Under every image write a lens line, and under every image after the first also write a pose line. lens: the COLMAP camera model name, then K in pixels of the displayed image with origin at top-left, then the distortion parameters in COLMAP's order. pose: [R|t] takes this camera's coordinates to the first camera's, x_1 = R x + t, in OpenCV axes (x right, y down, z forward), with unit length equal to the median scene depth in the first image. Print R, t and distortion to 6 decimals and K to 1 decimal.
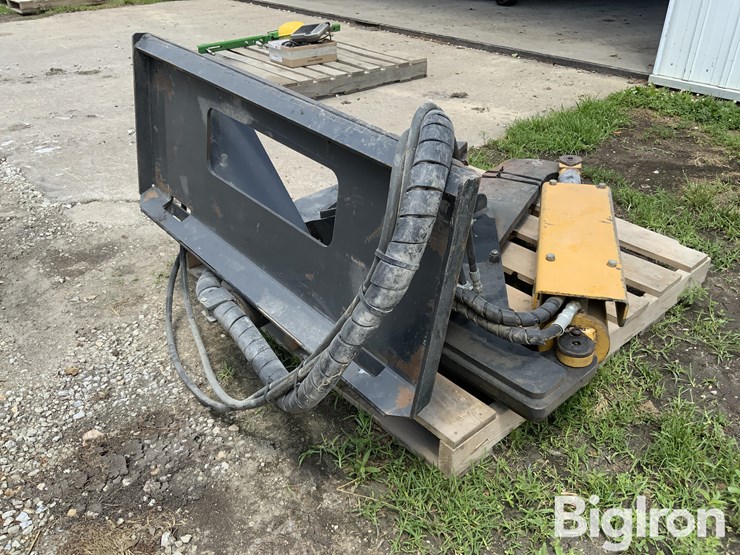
lens RADIAL K [[615.4, 0, 370.0], [0, 615.4, 277.5], [0, 0, 1]] dist [0.068348, -0.126870]
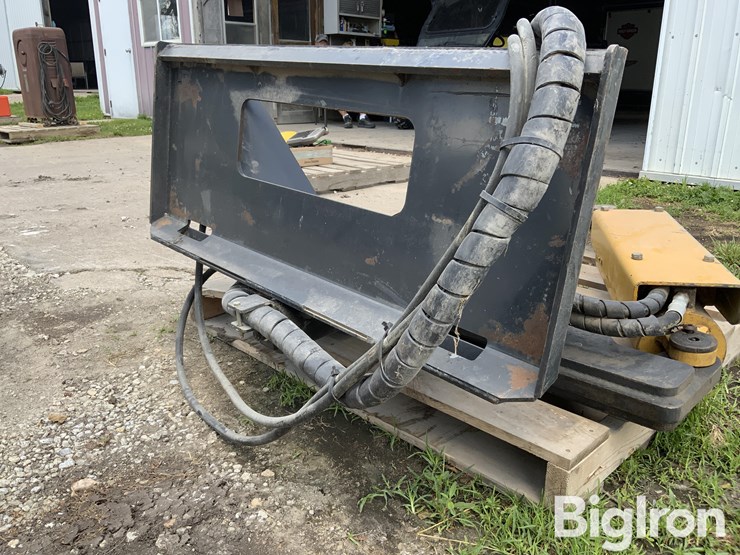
lens RADIAL K [[615.4, 0, 370.0], [0, 615.4, 277.5], [0, 0, 1]] dist [0.068348, -0.126870]
pose [[0.998704, -0.018965, 0.047227, -0.125049], [0.029389, 0.972521, -0.230954, 0.188742], [-0.041549, 0.232043, 0.971818, 0.181405]]
